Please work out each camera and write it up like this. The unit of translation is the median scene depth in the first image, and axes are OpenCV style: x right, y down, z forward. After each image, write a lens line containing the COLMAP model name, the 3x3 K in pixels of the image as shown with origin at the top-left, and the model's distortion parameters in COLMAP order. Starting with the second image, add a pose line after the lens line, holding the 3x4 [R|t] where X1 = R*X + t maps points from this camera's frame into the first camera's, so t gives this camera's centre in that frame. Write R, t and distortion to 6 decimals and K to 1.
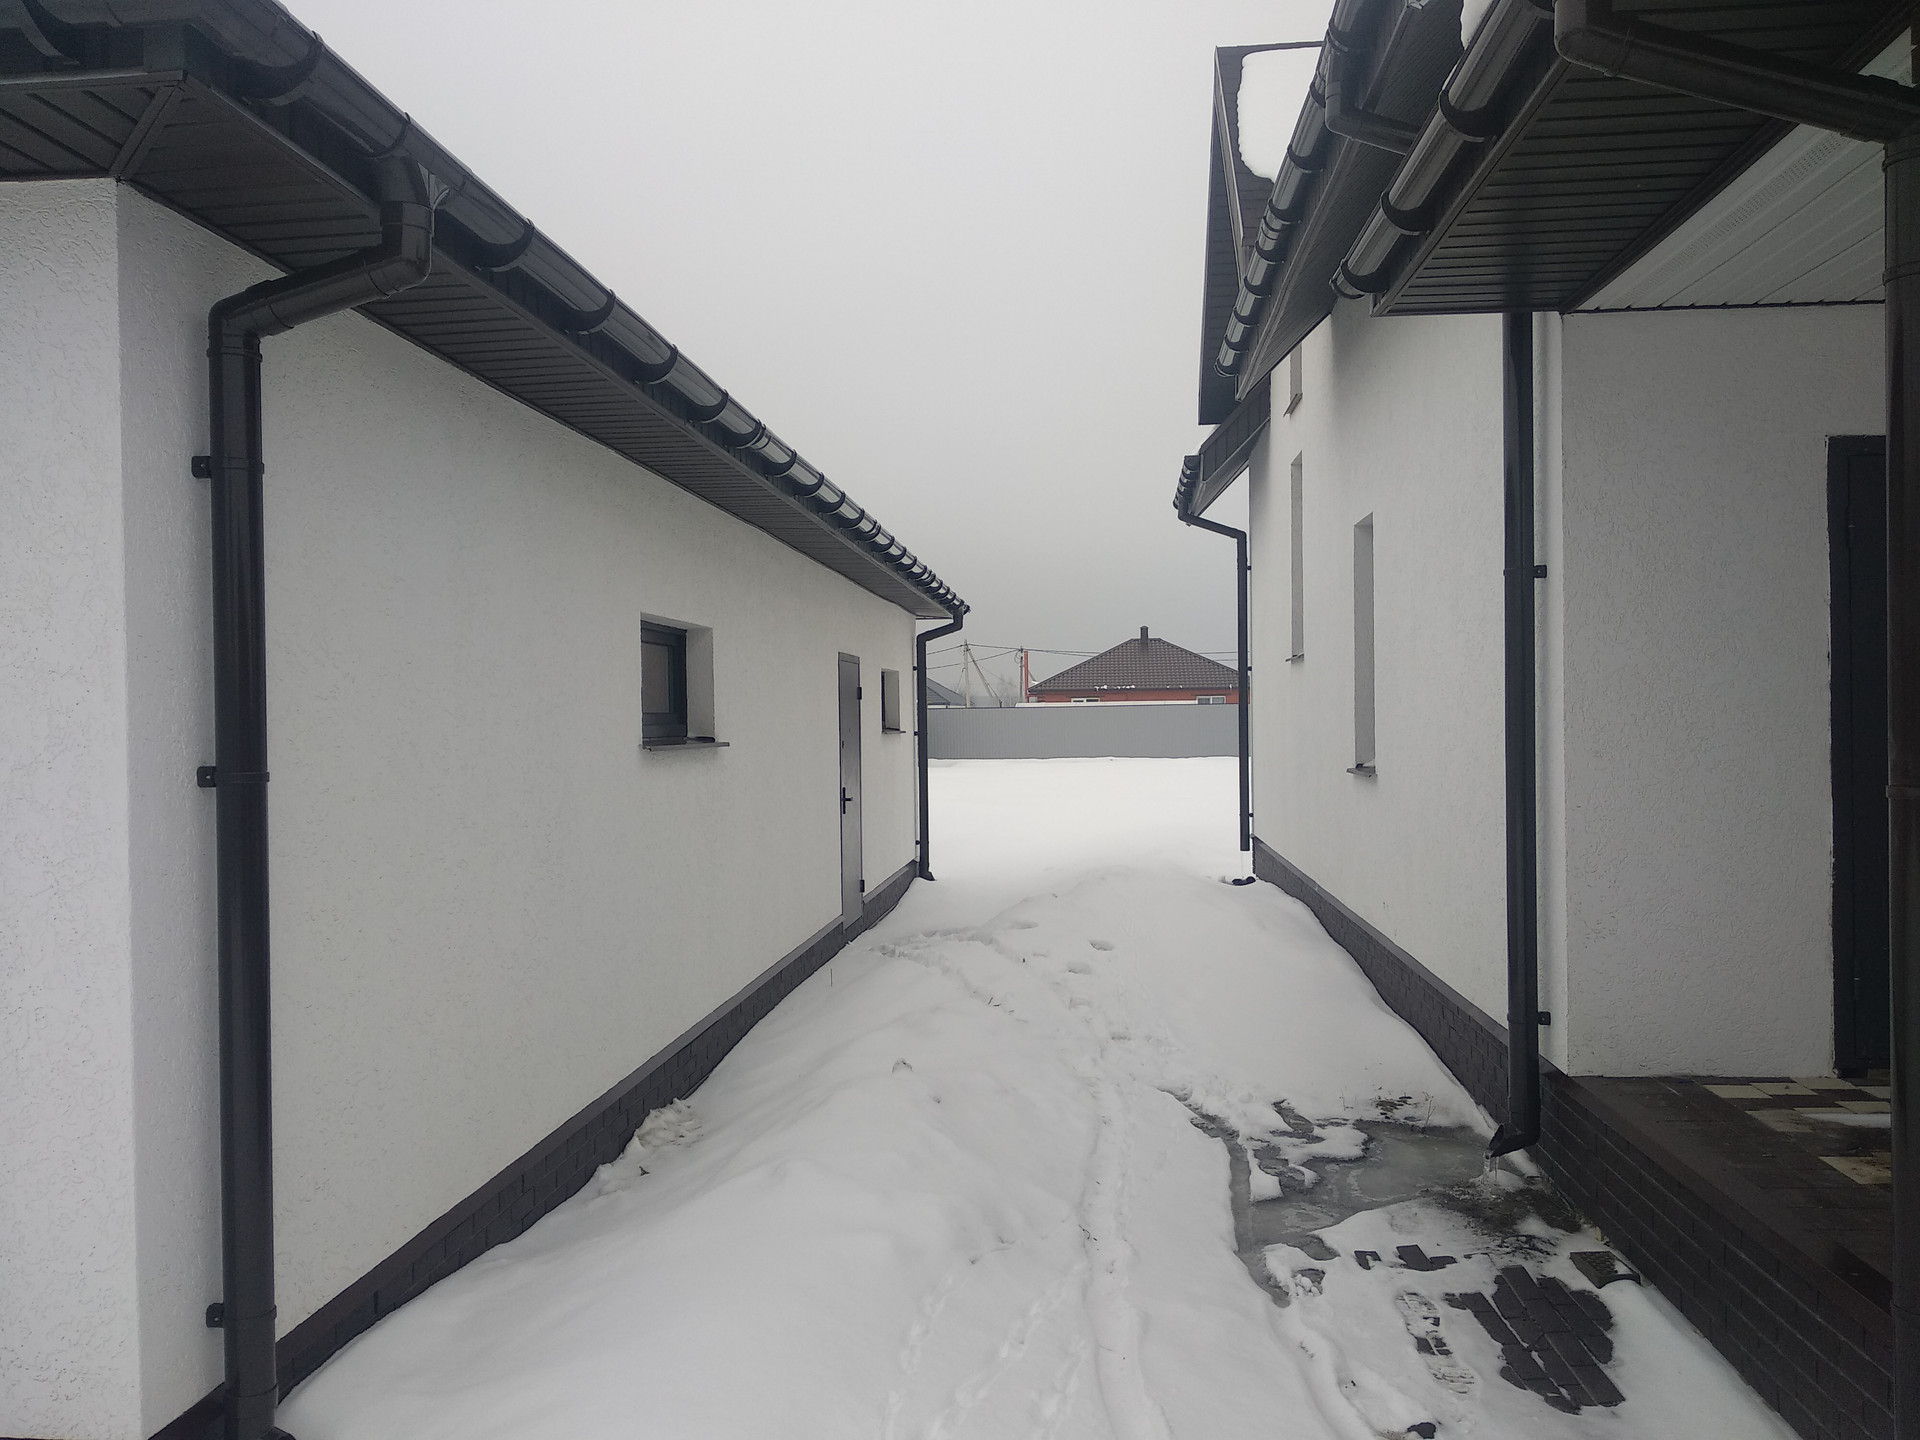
lens RADIAL K [[1539.7, 0, 968.4], [0, 1539.7, 696.3], [0, 0, 1]] dist [0.059657, -0.091349]
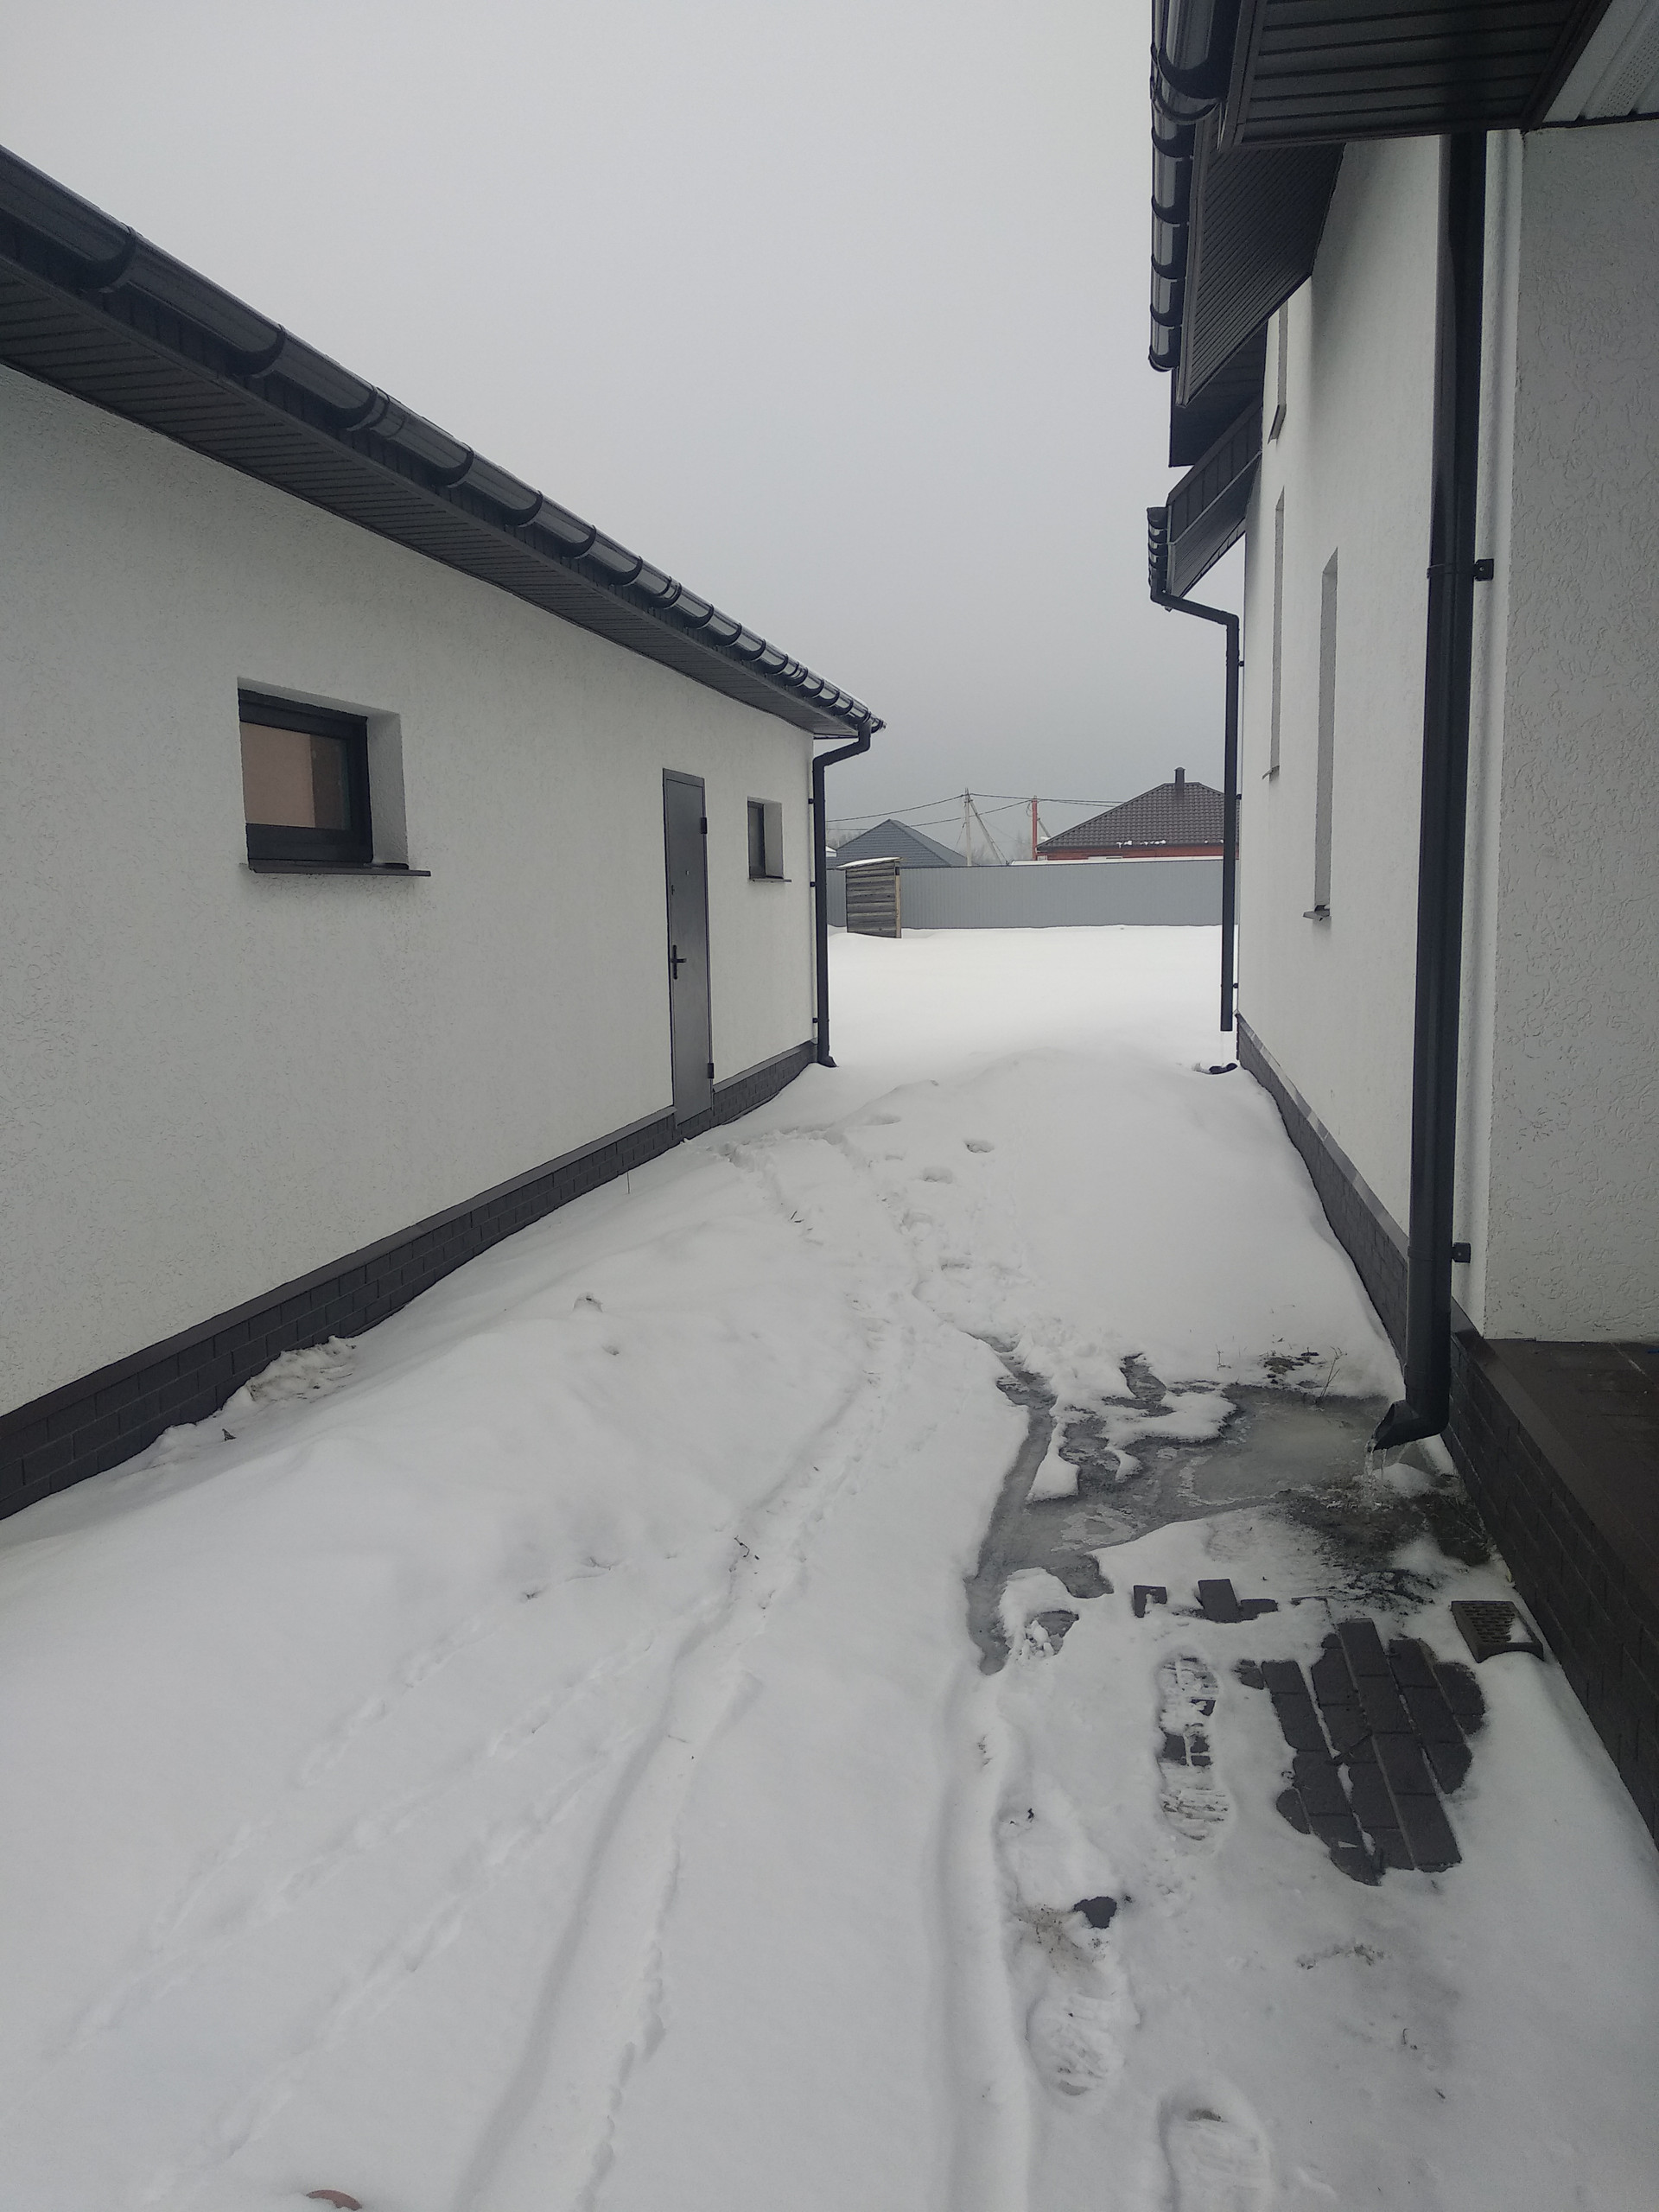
lens RADIAL K [[1773.9, 0, 829.3], [0, 1773.9, 1088.9], [0, 0, 1]] dist [0.059657, -0.091349]
pose [[0.995950, 0.006792, -0.089654, 0.164413], [0.004638, 0.991934, 0.126671, 0.036907], [0.089791, -0.126574, 0.987885, 0.215927]]
